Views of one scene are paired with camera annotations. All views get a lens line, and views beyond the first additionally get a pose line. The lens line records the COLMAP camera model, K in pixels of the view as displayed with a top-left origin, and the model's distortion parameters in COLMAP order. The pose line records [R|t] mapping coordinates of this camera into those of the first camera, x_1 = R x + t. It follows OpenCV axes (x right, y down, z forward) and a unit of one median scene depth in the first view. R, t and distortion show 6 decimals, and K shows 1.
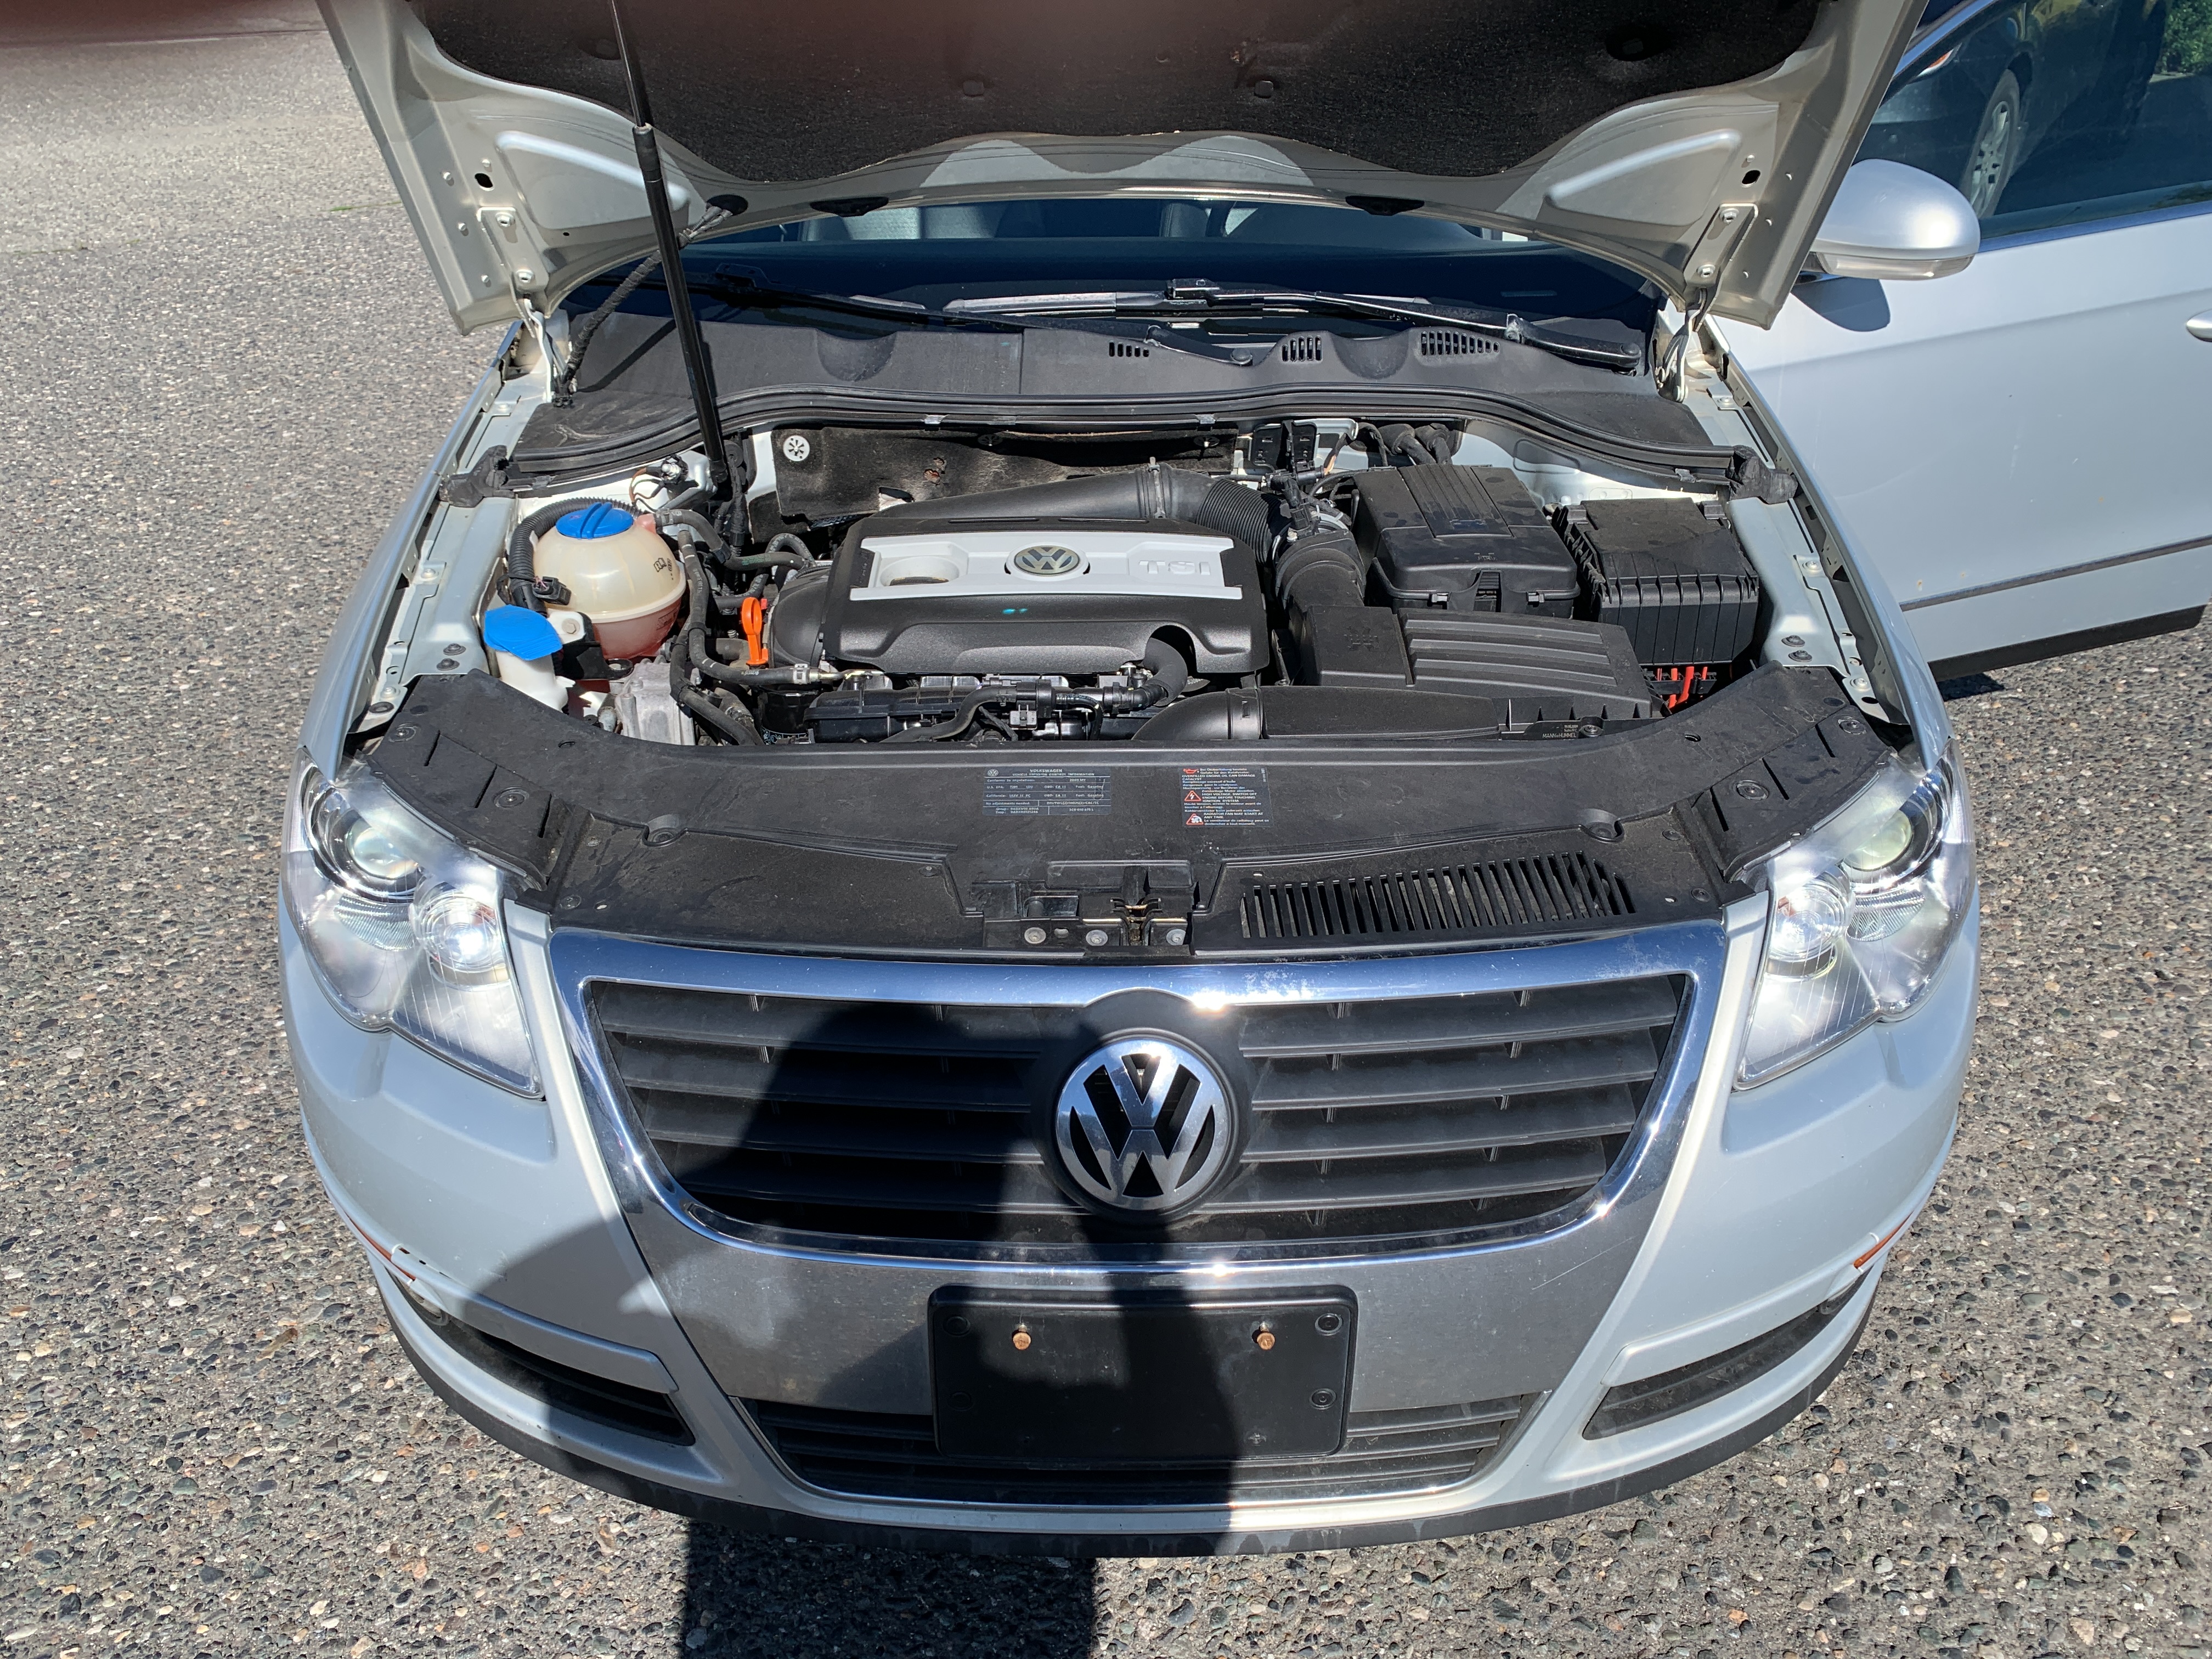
lens RADIAL K [[1640.9, 0, 1090.0], [0, 1640.9, 801.0], [0, 0, 1]] dist [0.031410, -0.049435]
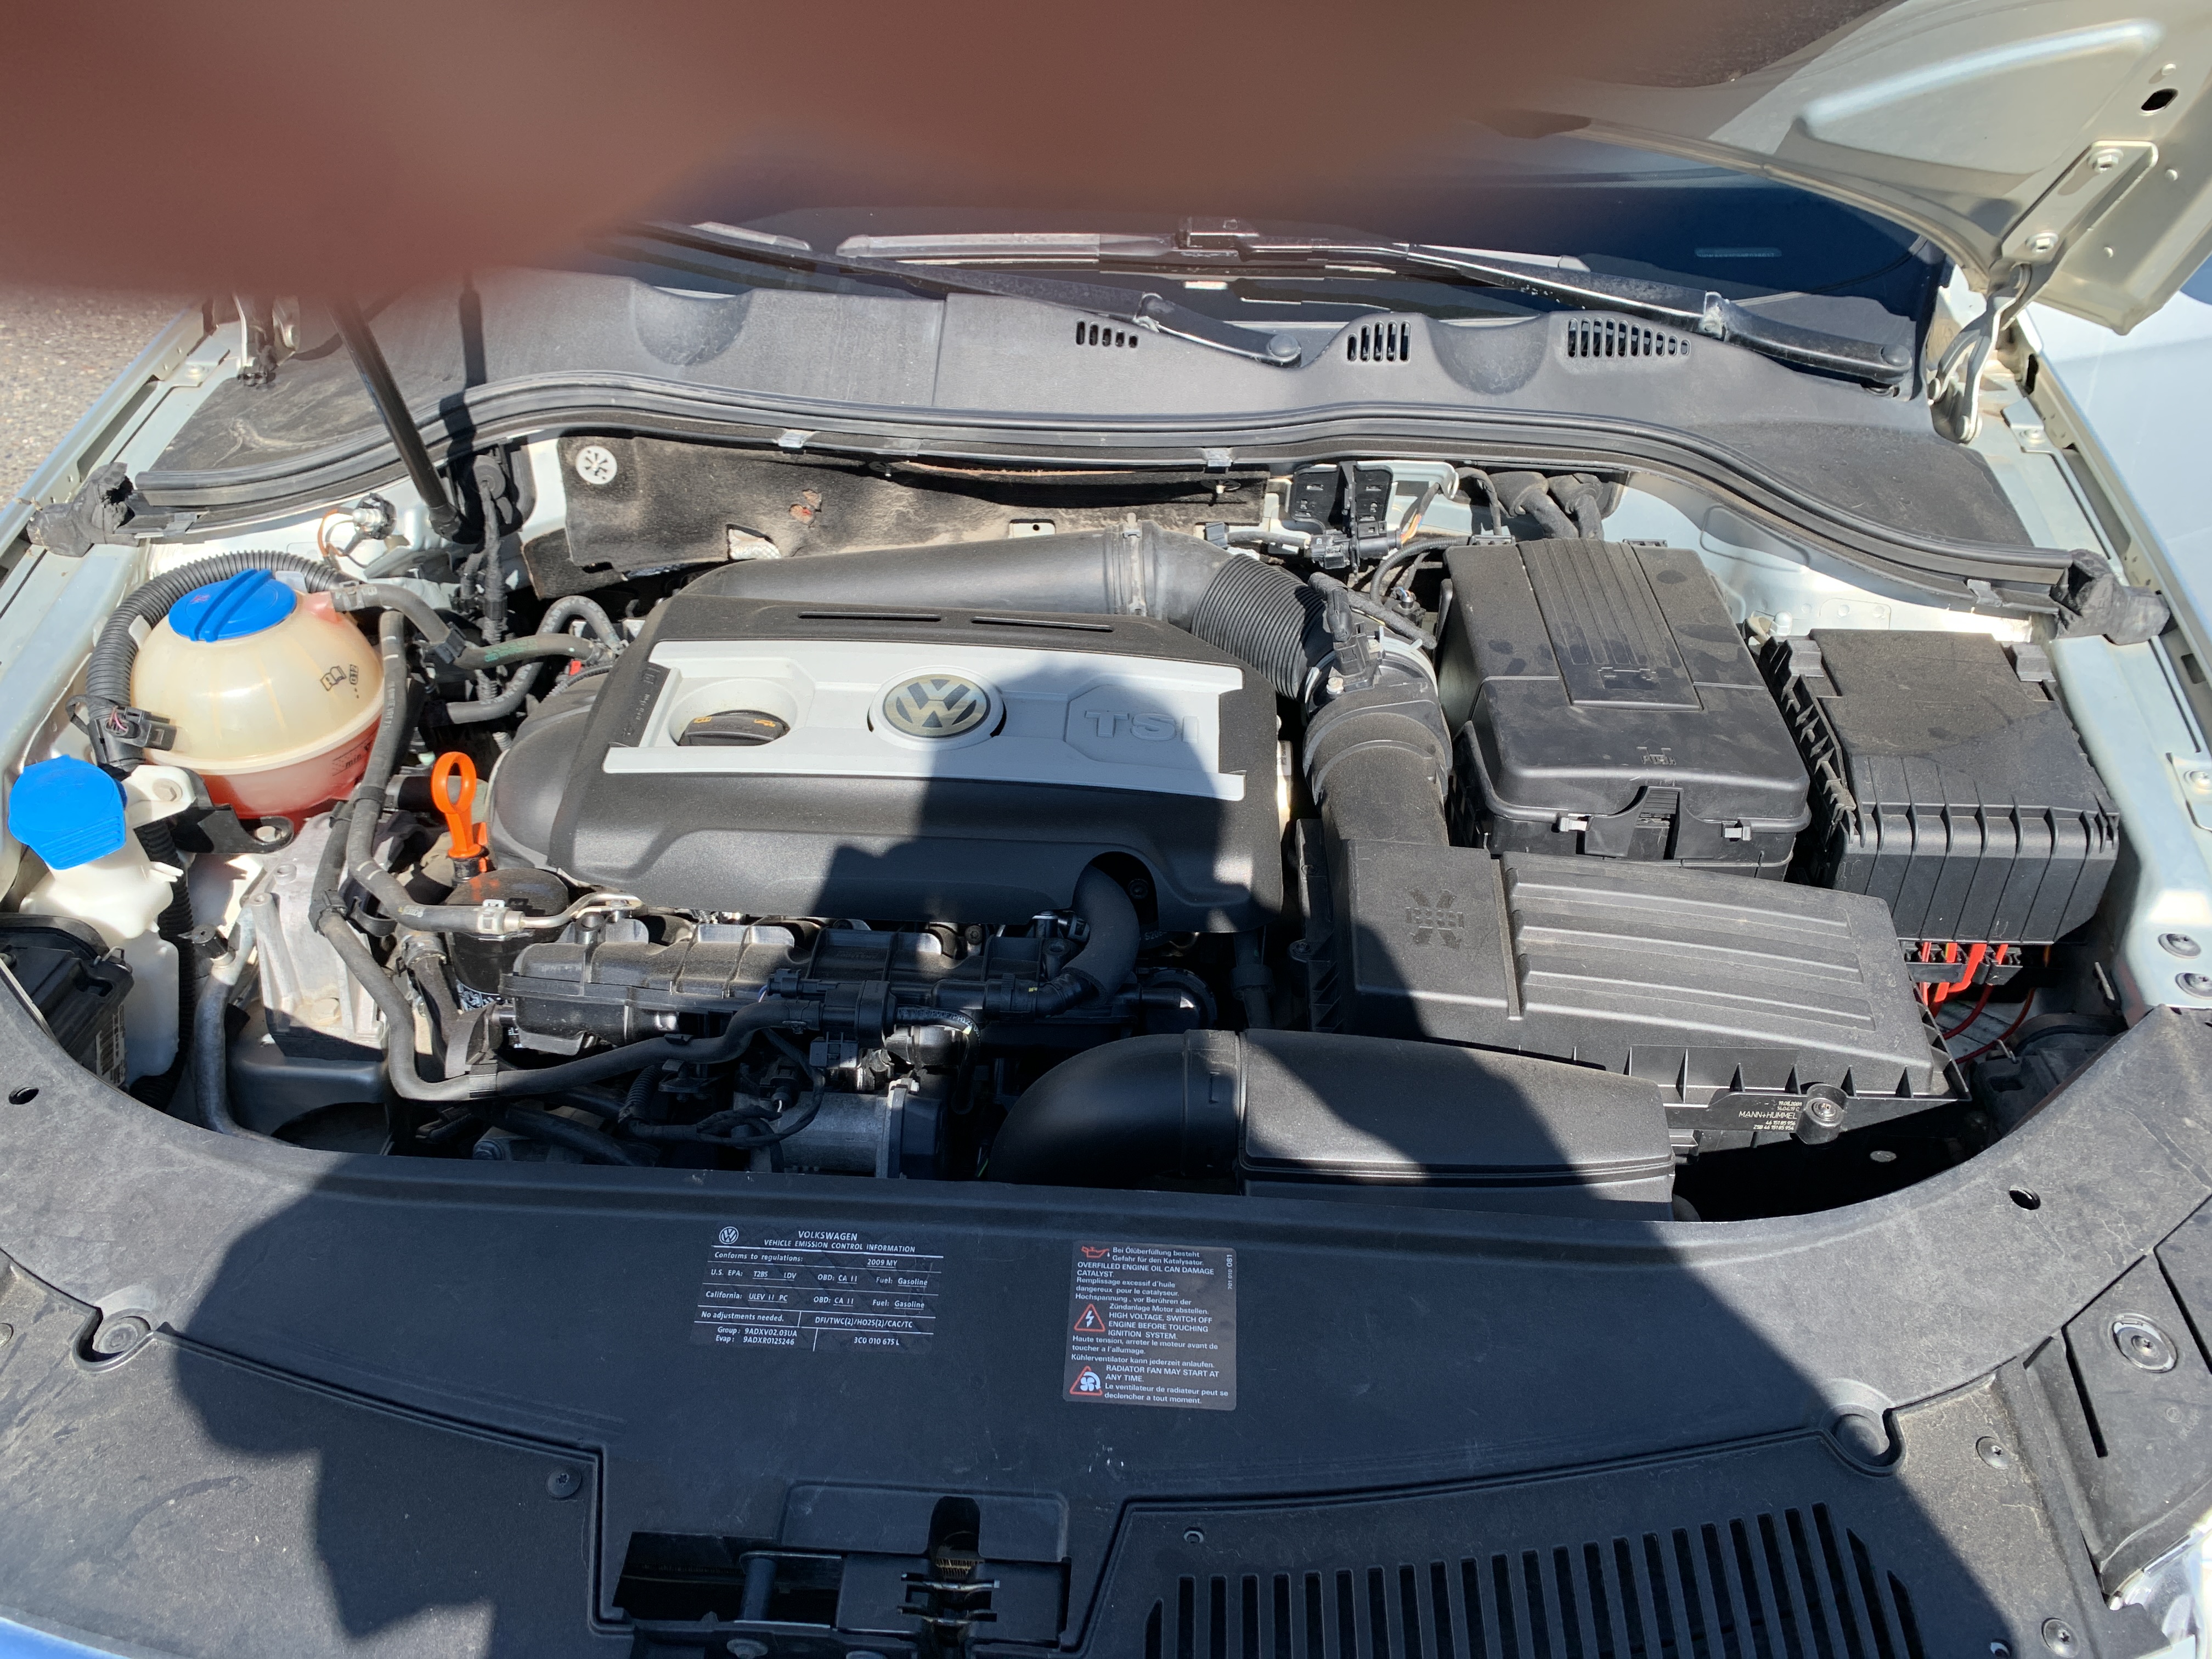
lens RADIAL K [[1702.2, 0, 1065.0], [0, 1702.2, 829.3], [0, 0, 1]] dist [0.001011, 0.000593]
pose [[0.997253, 0.054987, -0.049621, 0.051803], [-0.049550, 0.993255, 0.104832, -0.154506], [0.055050, -0.102086, 0.993251, 0.326808]]
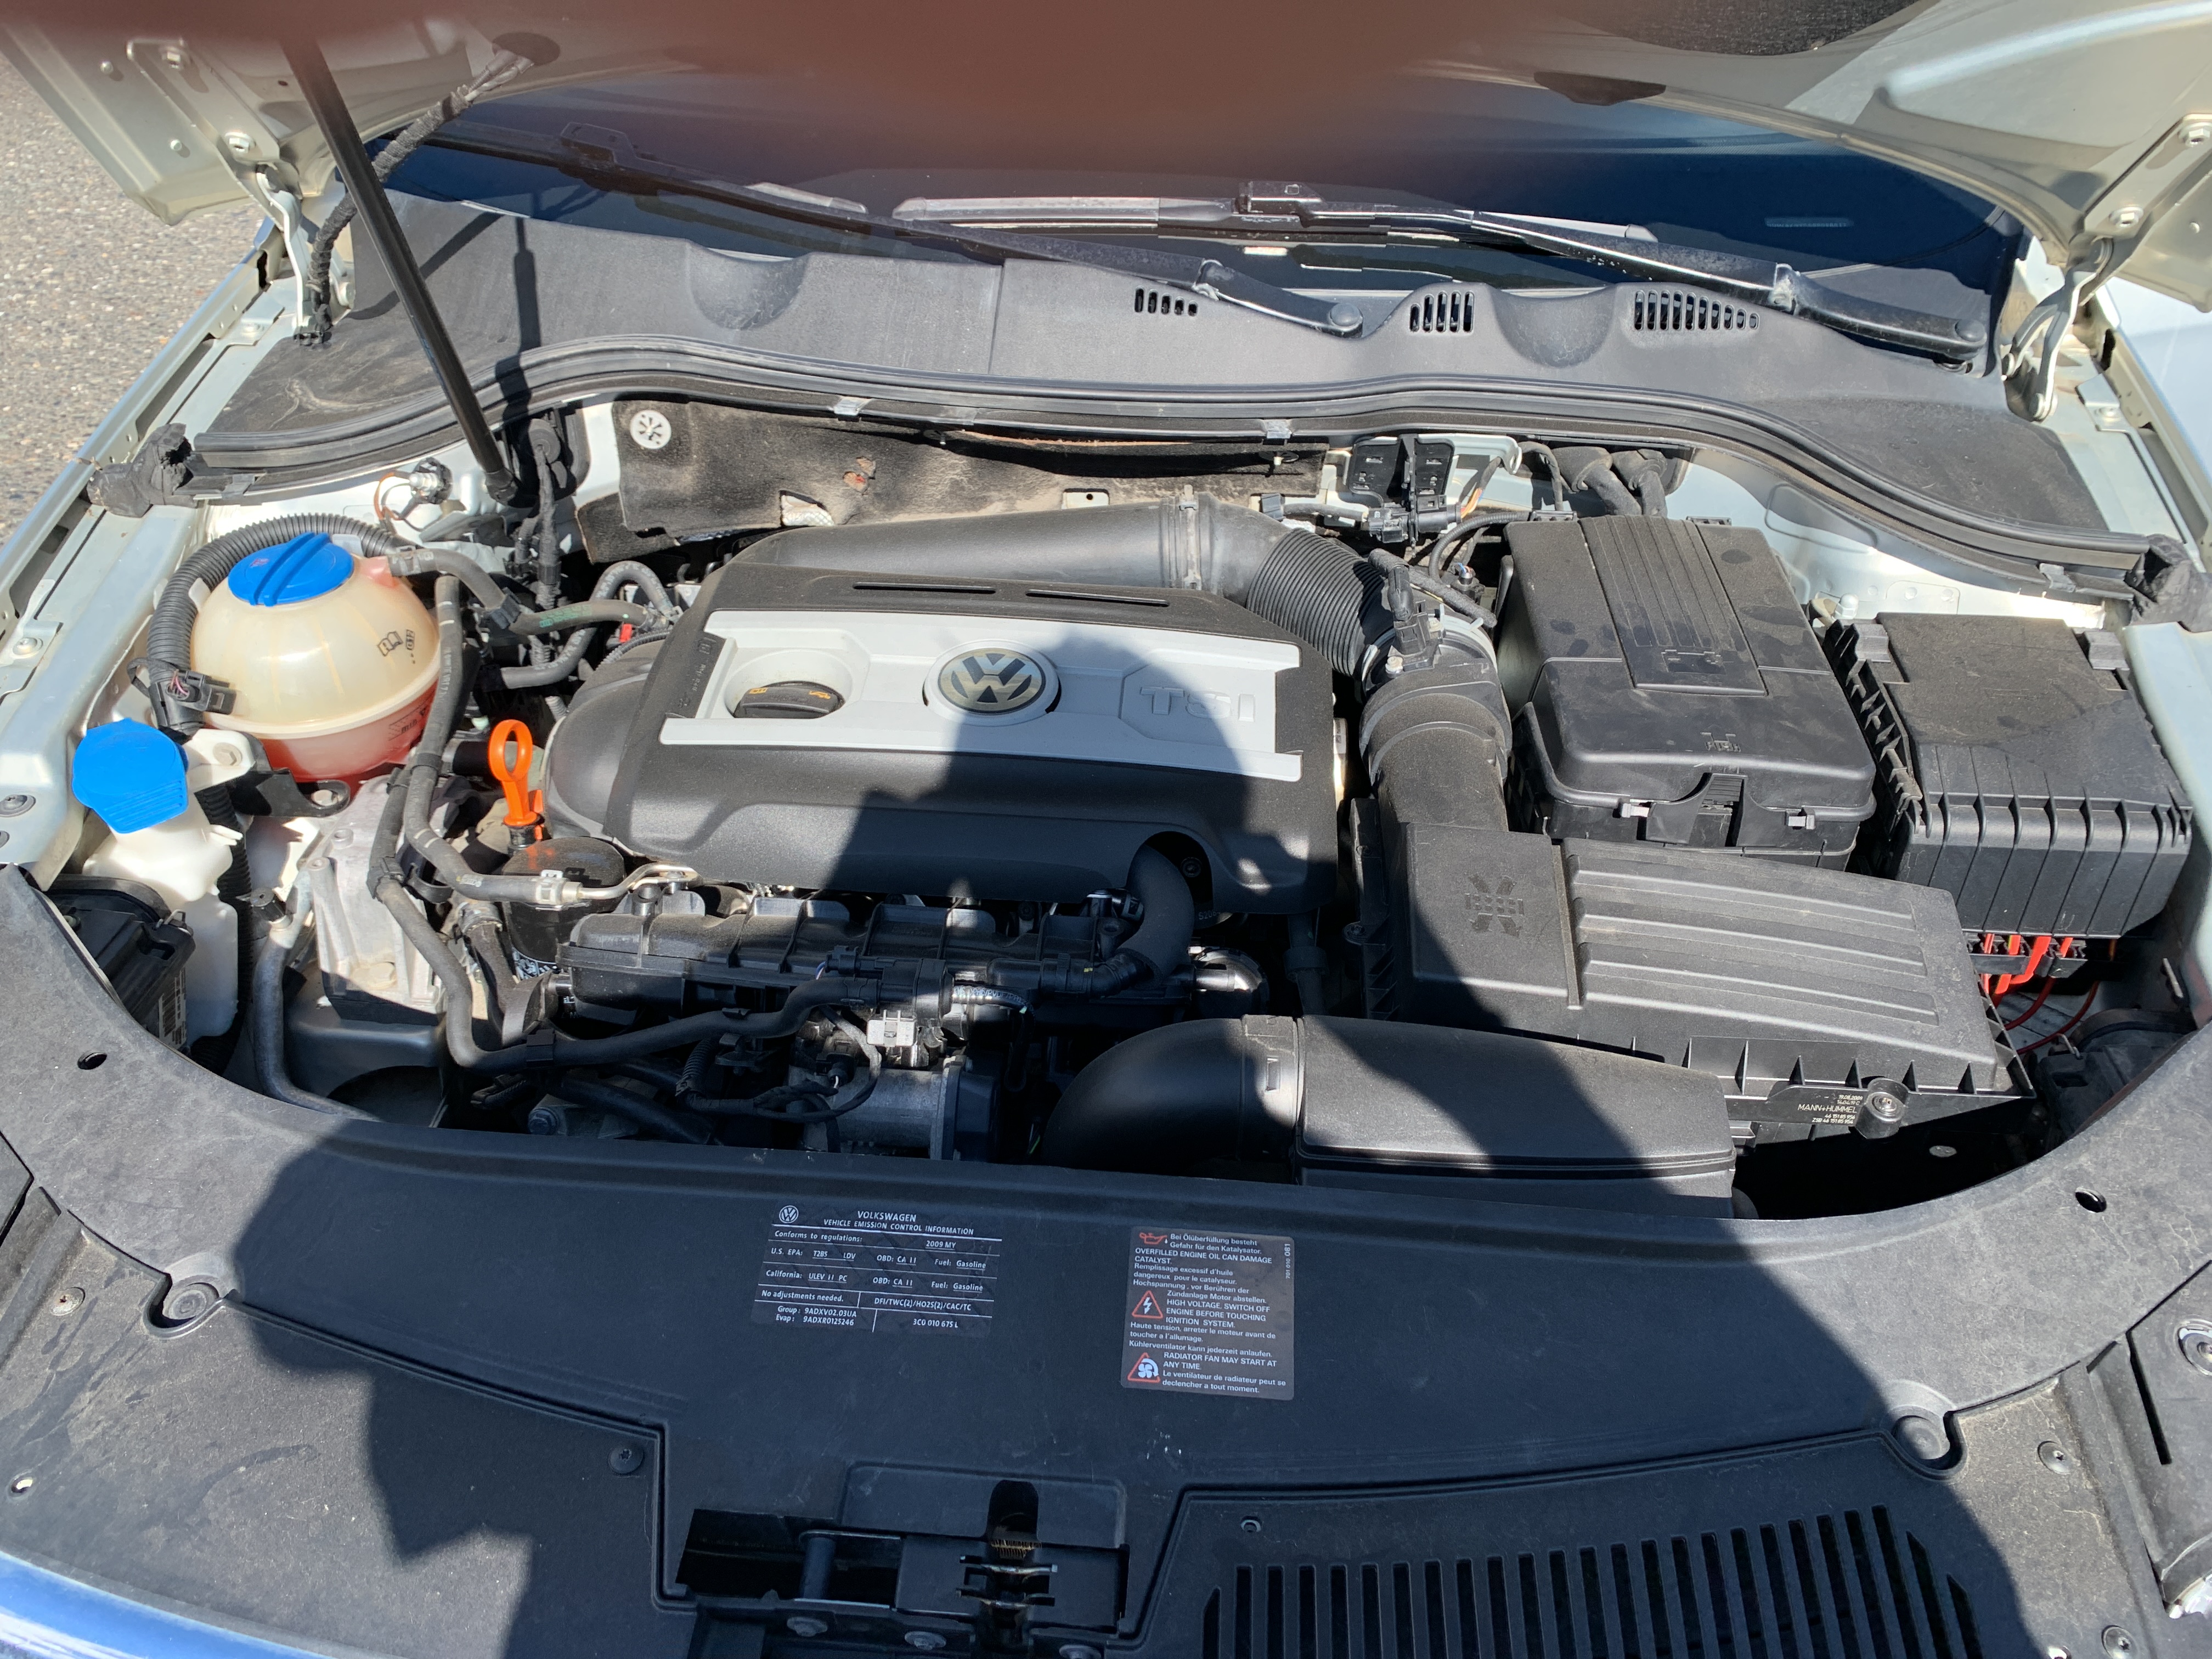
lens RADIAL K [[1702.2, 0, 1065.0], [0, 1702.2, 829.3], [0, 0, 1]] dist [0.001011, 0.000593]
pose [[0.995252, 0.071167, -0.066392, 0.043594], [-0.061889, 0.989232, 0.132625, -0.161339], [0.075115, -0.127886, 0.988940, 0.328929]]
